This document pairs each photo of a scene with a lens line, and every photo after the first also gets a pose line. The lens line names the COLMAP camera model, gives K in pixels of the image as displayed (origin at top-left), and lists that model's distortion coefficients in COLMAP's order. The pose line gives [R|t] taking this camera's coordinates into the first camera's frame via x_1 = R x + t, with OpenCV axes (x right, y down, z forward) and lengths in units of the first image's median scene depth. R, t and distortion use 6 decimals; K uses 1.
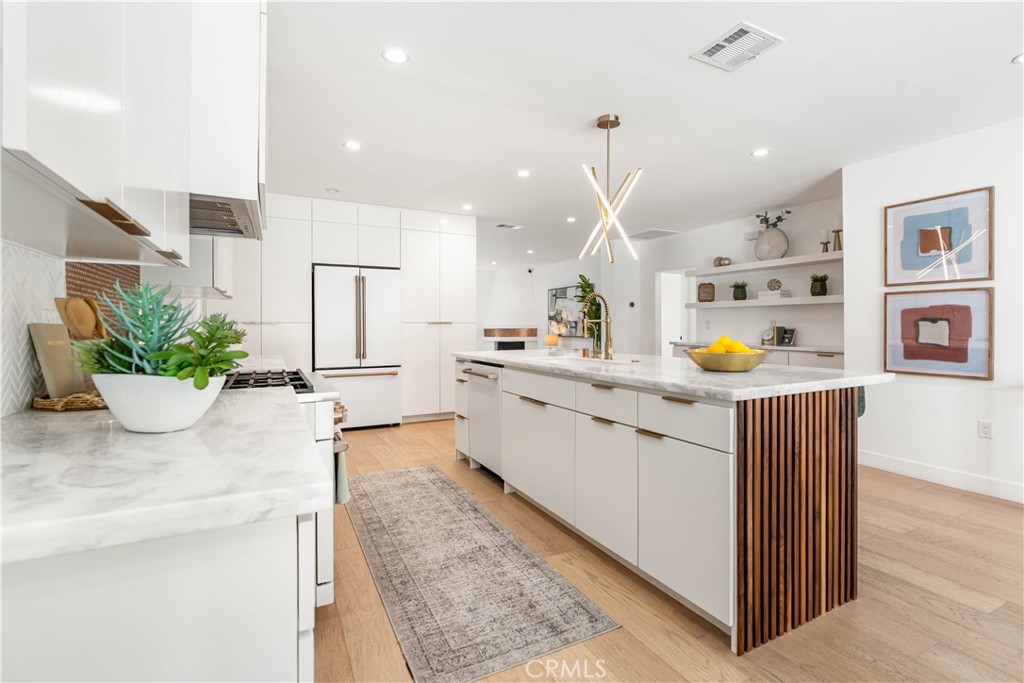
lens RADIAL K [[475.0, 0, 514.7], [0, 475.0, 332.3], [0, 0, 1]] dist [-0.006913, 0.002004]
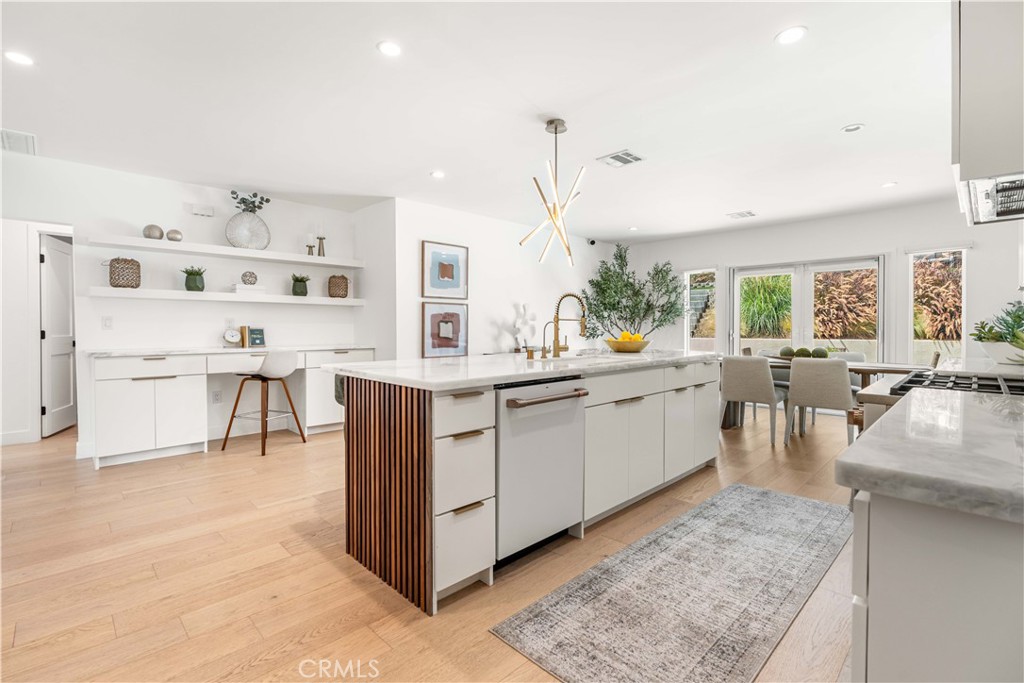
lens RADIAL K [[475.0, 0, 513.3], [0, 475.0, 336.9], [0, 0, 1]] dist [-0.006913, 0.002004]
pose [[-0.309890, -0.019526, 0.950572, -0.752959], [0.011751, 0.999634, 0.024365, -0.013087], [-0.950700, 0.018721, -0.309547, 1.402940]]
